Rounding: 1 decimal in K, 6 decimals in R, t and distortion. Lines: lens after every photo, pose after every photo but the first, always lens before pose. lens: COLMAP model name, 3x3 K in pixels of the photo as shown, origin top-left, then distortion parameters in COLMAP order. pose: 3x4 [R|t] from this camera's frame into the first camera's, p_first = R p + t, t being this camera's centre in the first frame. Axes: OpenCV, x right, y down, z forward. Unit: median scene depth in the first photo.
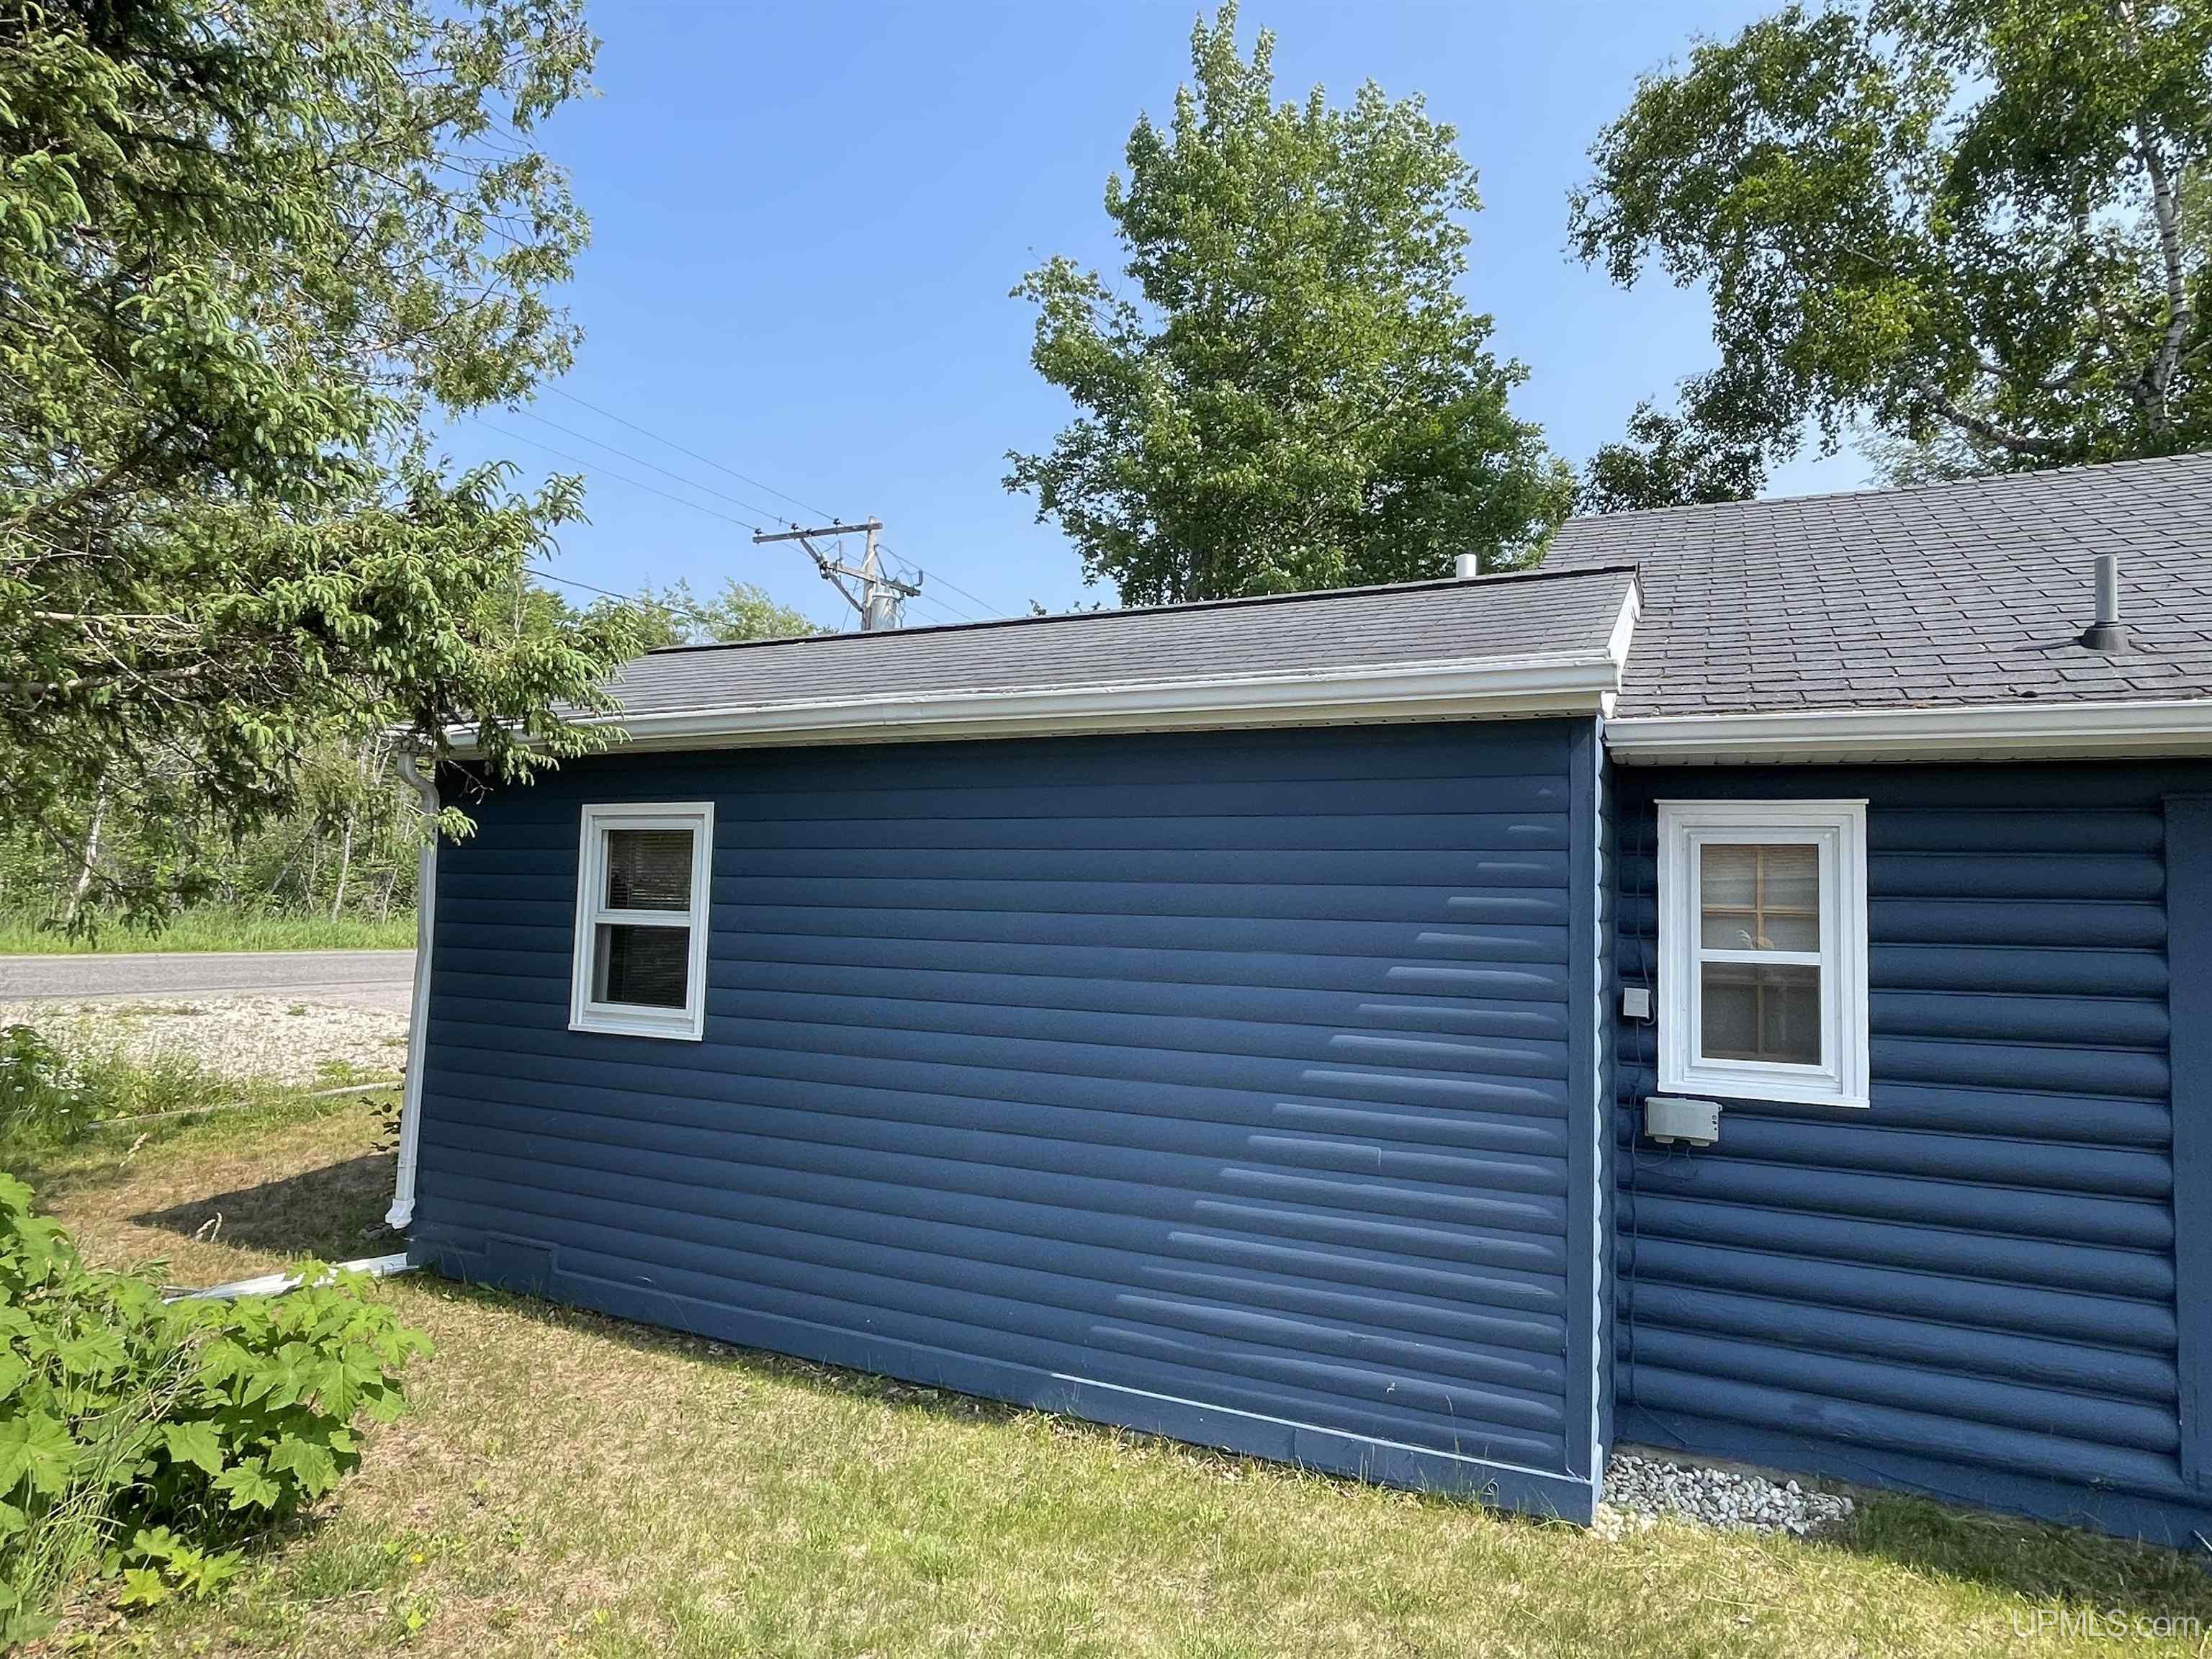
lens RADIAL K [[1287.6, 0, 1102.9], [0, 1287.6, 858.5], [0, 0, 1]] dist [-0.003050, 0.007056]
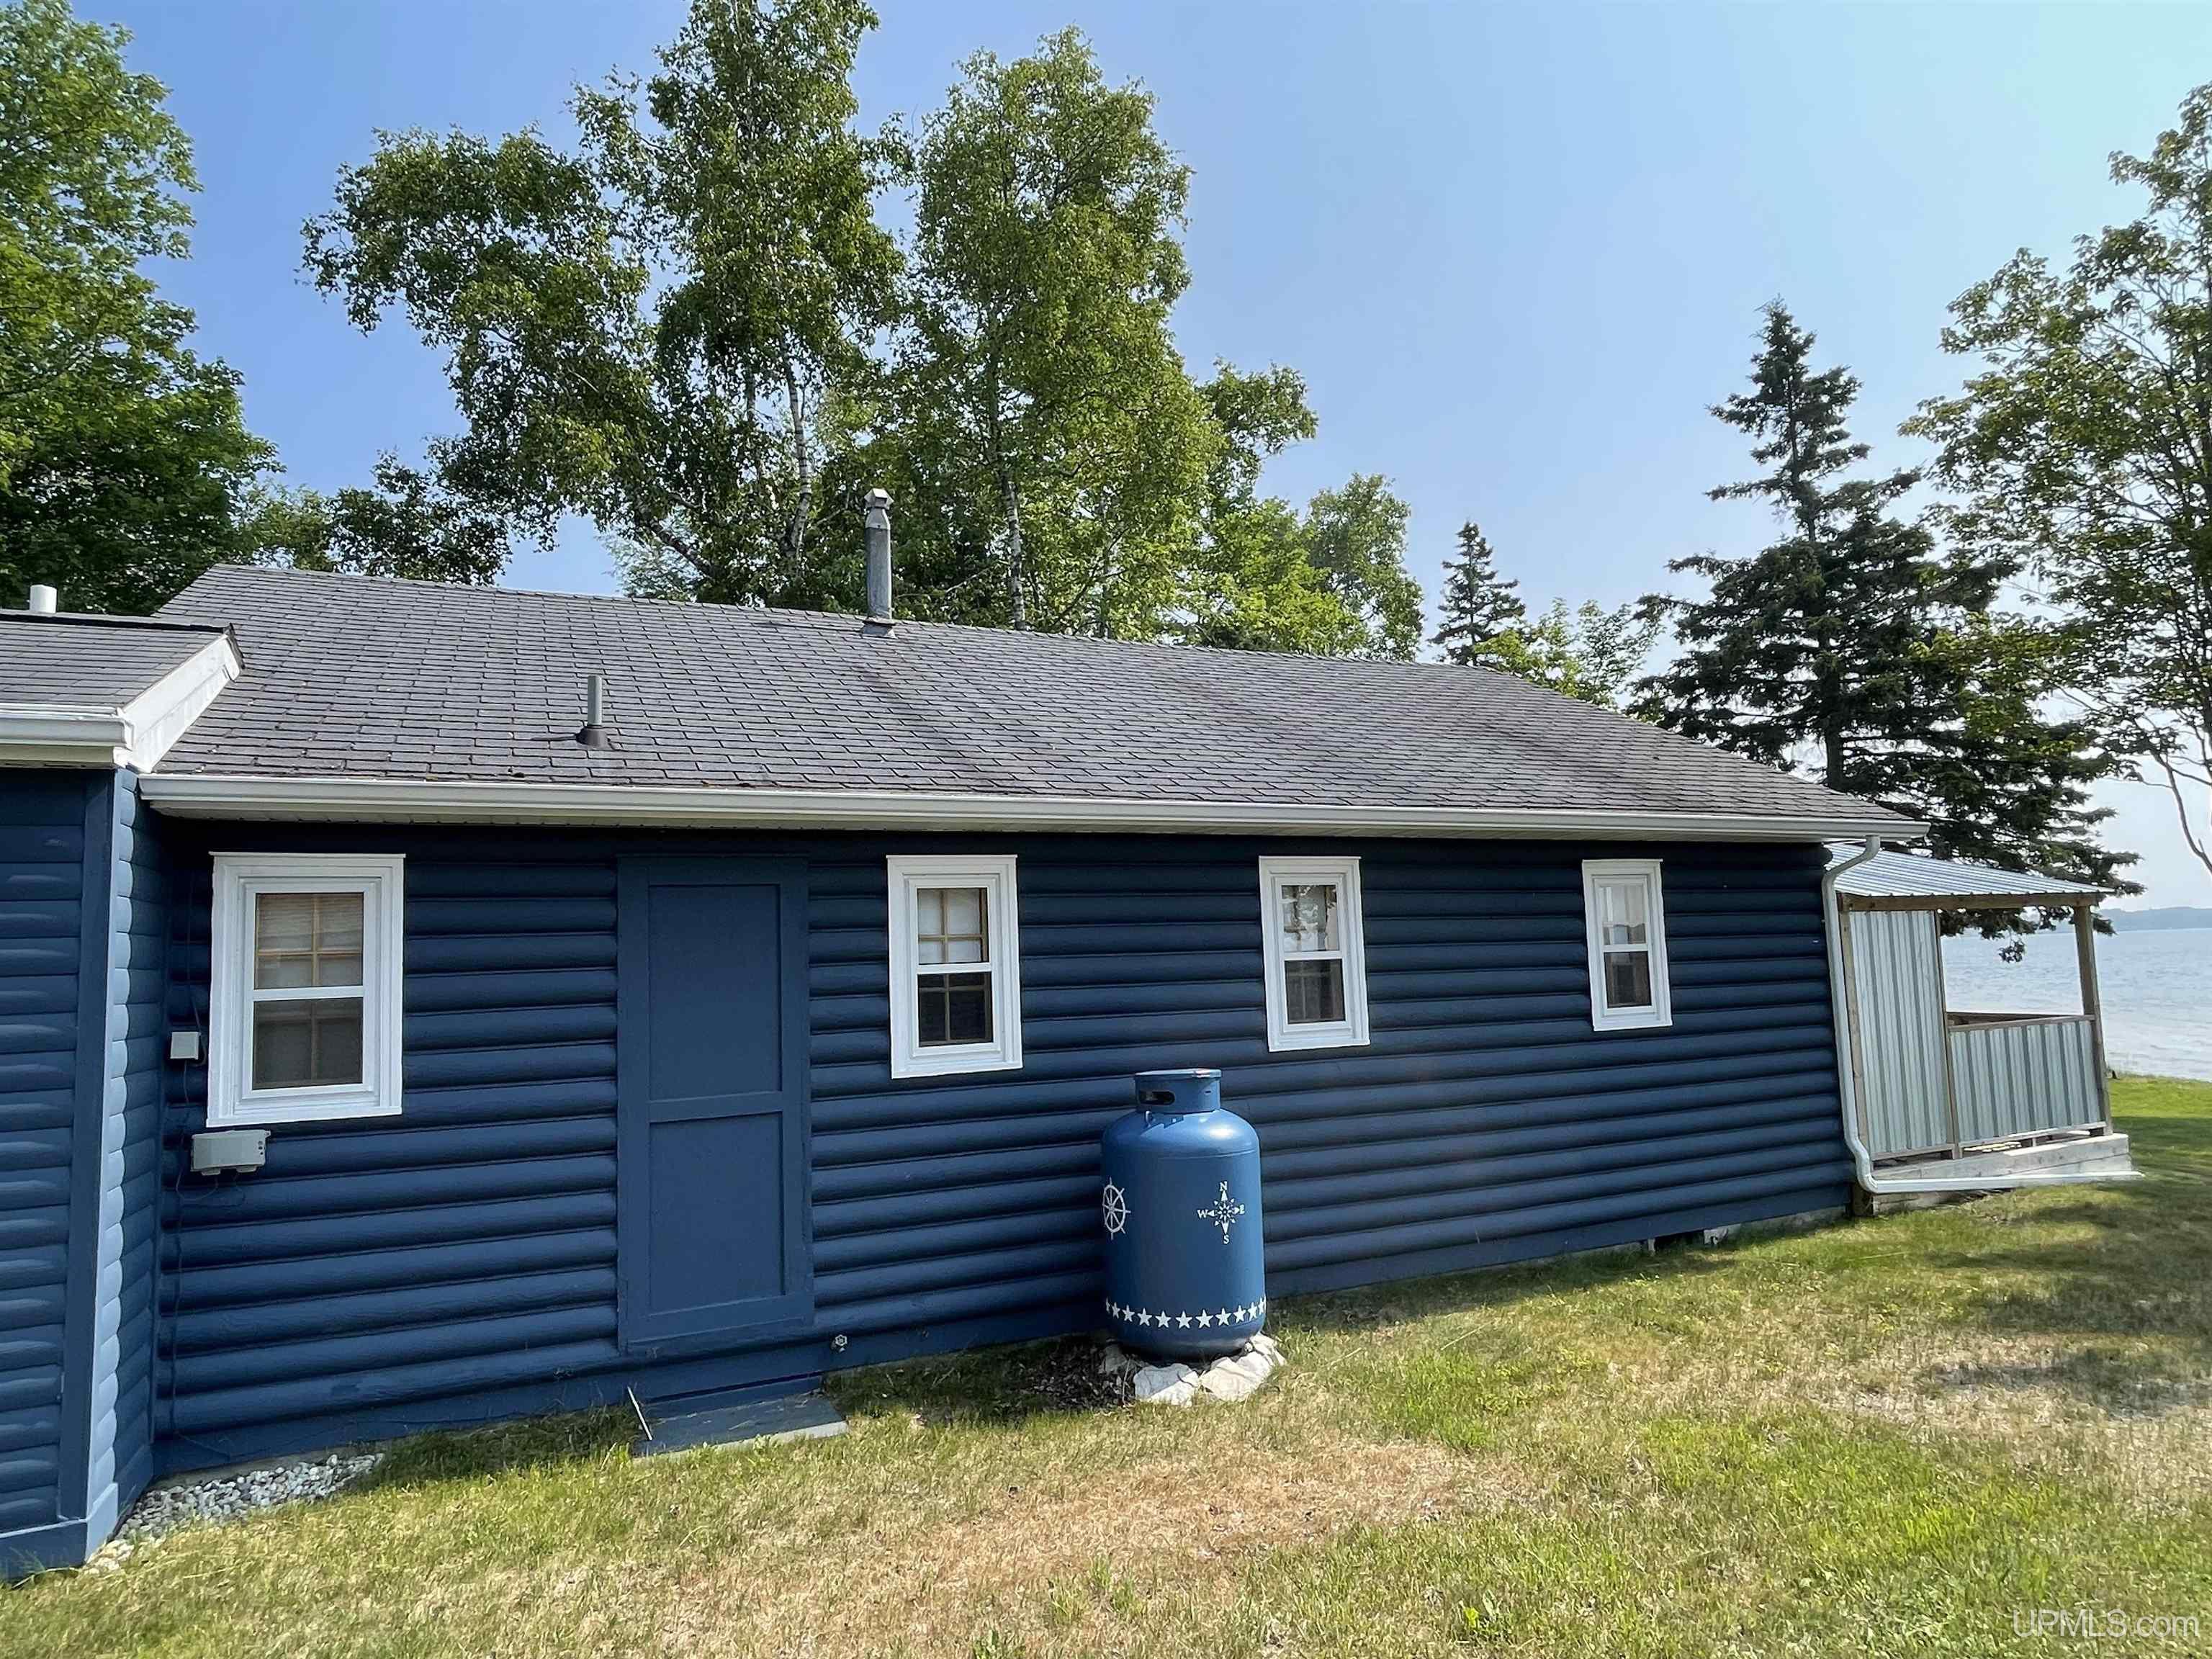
lens RADIAL K [[1287.6, 0, 1102.9], [0, 1287.6, 858.5], [0, 0, 1]] dist [-0.003050, 0.007056]
pose [[0.643951, 0.012096, 0.764971, 0.094924], [0.018938, 0.999317, -0.031744, 0.007729], [-0.764832, 0.034928, 0.643282, -0.253756]]
